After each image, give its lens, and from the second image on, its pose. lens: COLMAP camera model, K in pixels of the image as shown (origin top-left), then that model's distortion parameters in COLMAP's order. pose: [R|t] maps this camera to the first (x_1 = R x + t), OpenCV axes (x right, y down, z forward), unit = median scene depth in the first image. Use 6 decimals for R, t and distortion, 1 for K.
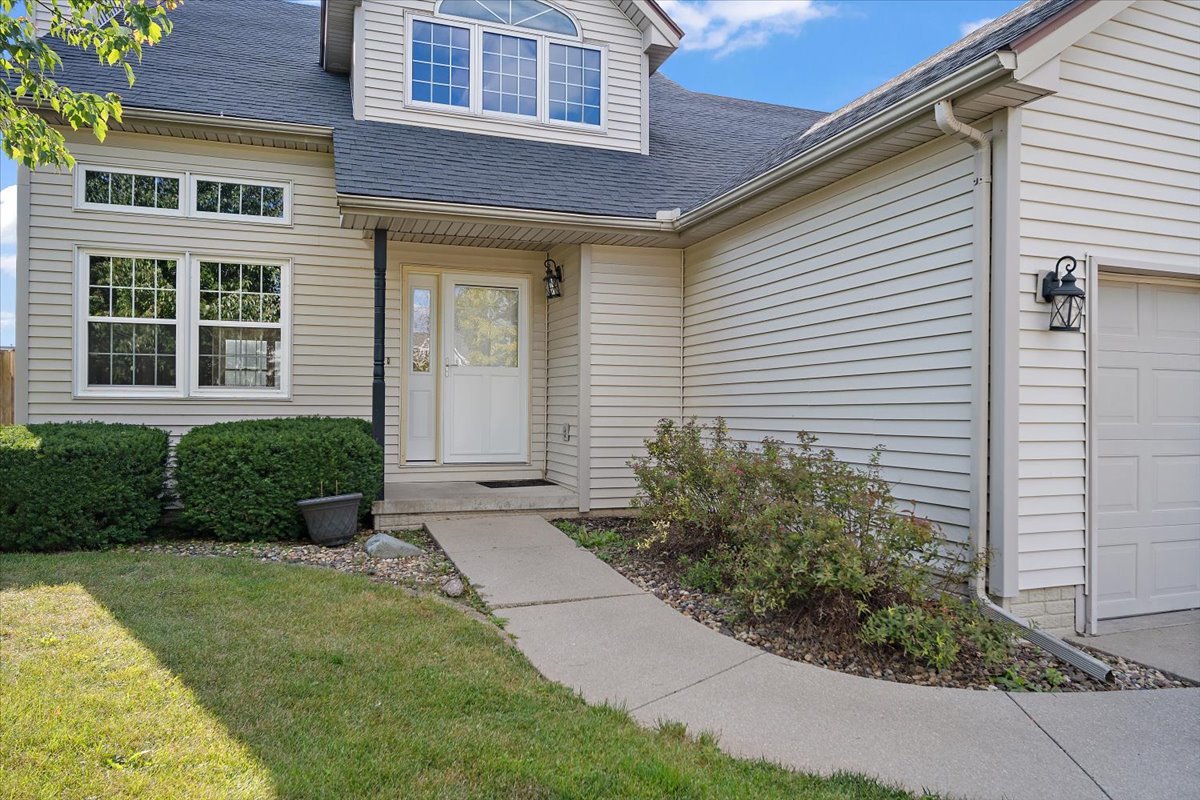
lens RADIAL K [[805.5, 0, 601.9], [0, 805.5, 403.8], [0, 0, 1]] dist [-0.008128, -0.000117]
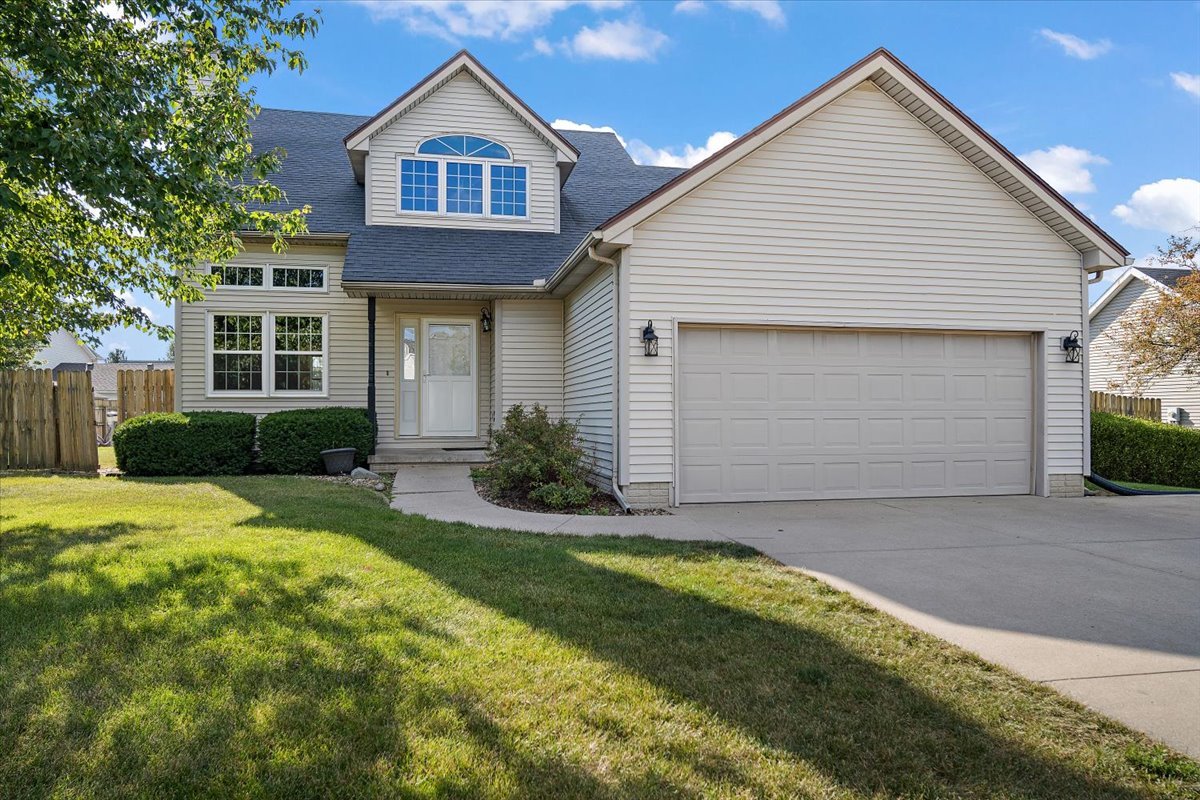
lens RADIAL K [[805.5, 0, 600.2], [0, 805.5, 403.3], [0, 0, 1]] dist [-0.008128, -0.000117]
pose [[0.991356, -0.010765, -0.130760, 0.399182], [0.010003, 0.999929, -0.006487, 0.023738], [0.130820, 0.005123, 0.991393, -0.589503]]
